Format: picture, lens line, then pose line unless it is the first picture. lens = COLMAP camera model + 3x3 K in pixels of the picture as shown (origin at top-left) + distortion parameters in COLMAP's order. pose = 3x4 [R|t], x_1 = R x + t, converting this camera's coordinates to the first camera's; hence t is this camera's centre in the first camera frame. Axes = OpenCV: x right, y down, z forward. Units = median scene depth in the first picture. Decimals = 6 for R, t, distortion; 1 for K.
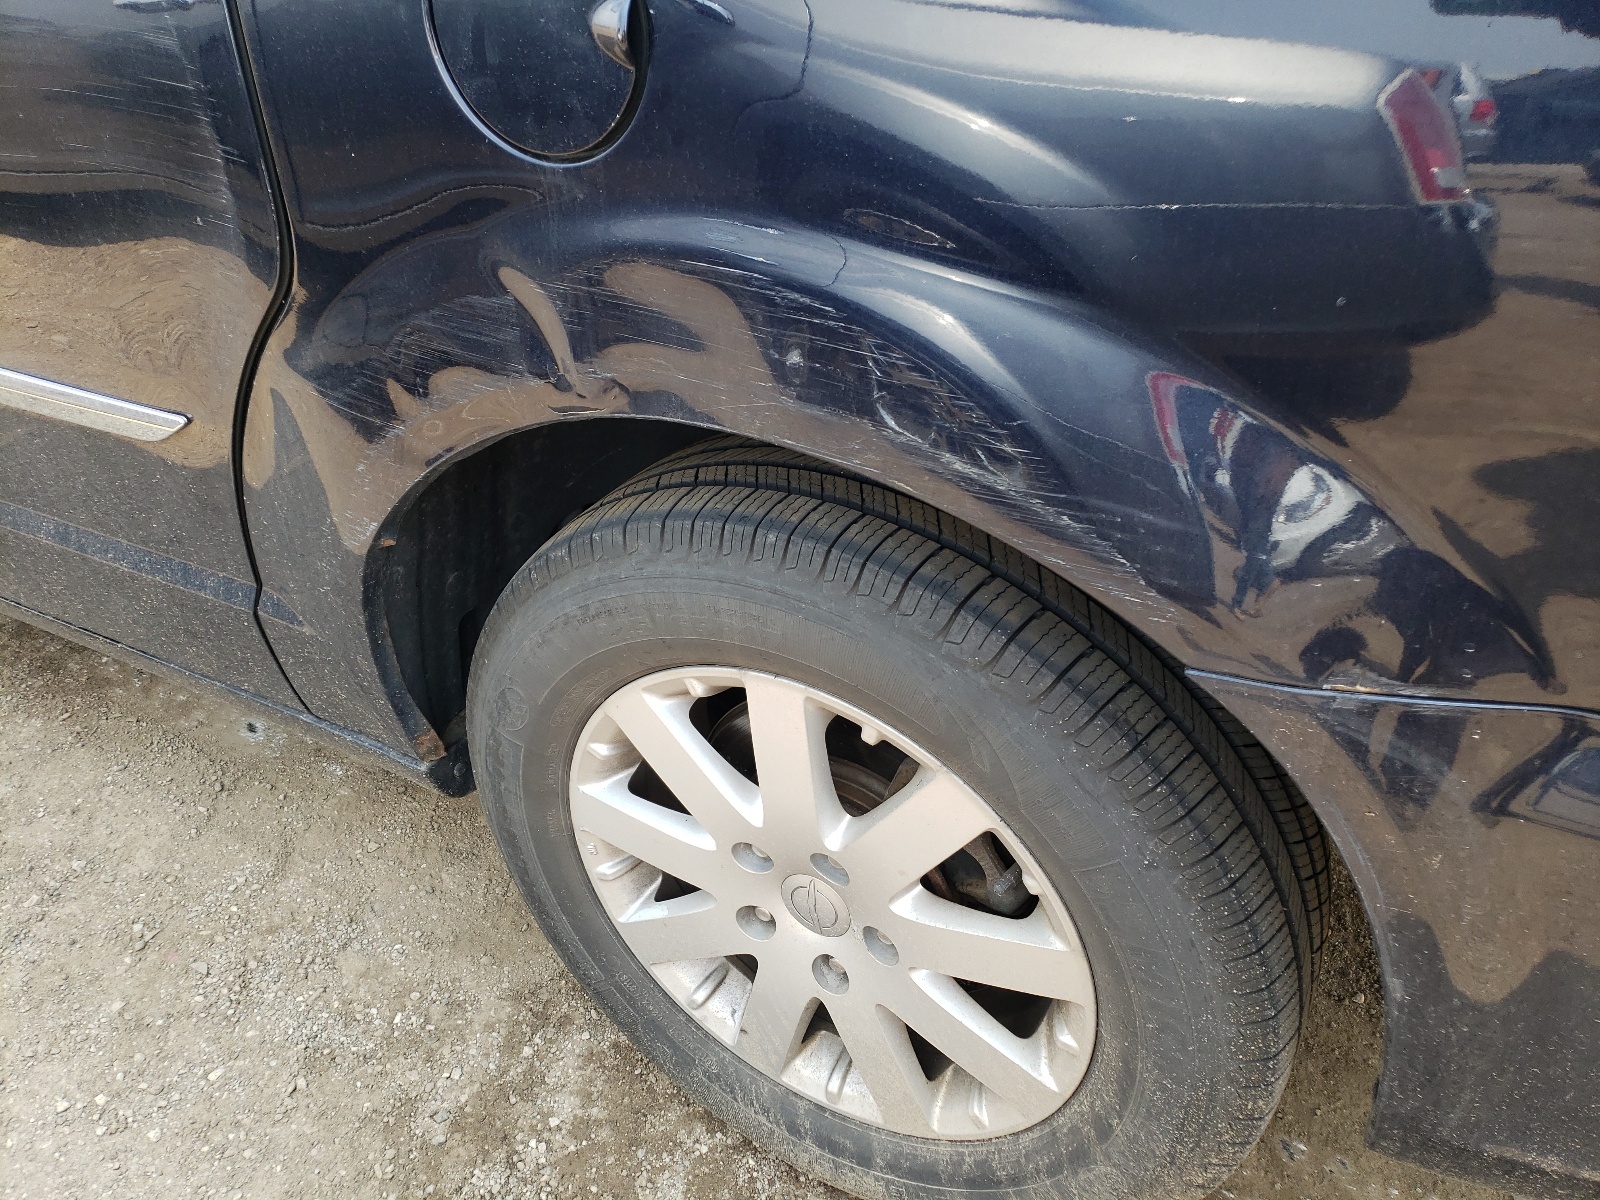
lens RADIAL K [[1205.0, 0, 800.0], [0, 1205.0, 600.0], [0, 0, 1]] dist [-0.041650, 0.038384]
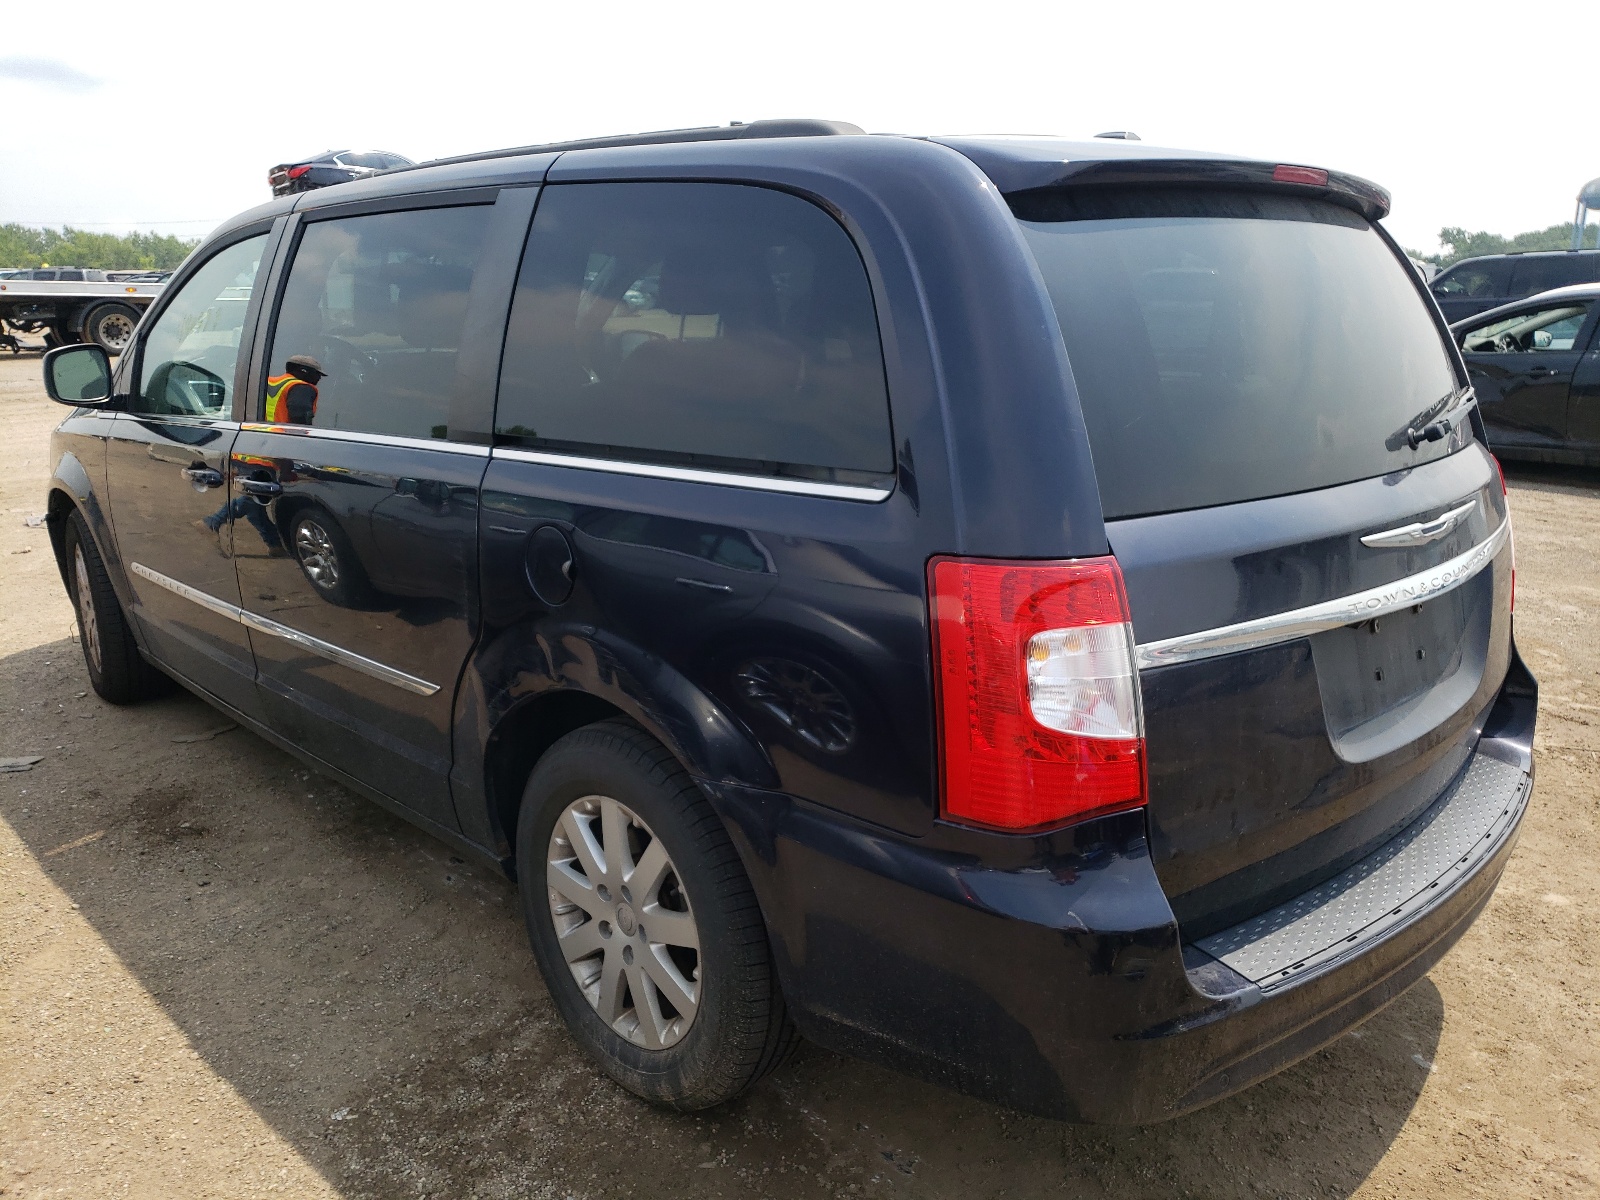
lens RADIAL K [[1422.4, 0, 800.0], [0, 1422.4, 600.0], [0, 0, 1]] dist [0.002646, -0.000215]
pose [[0.945370, 0.070070, -0.318379, 1.052826], [-0.178290, 0.928757, -0.324998, 0.474159], [0.272924, 0.364007, 0.890512, -1.402785]]
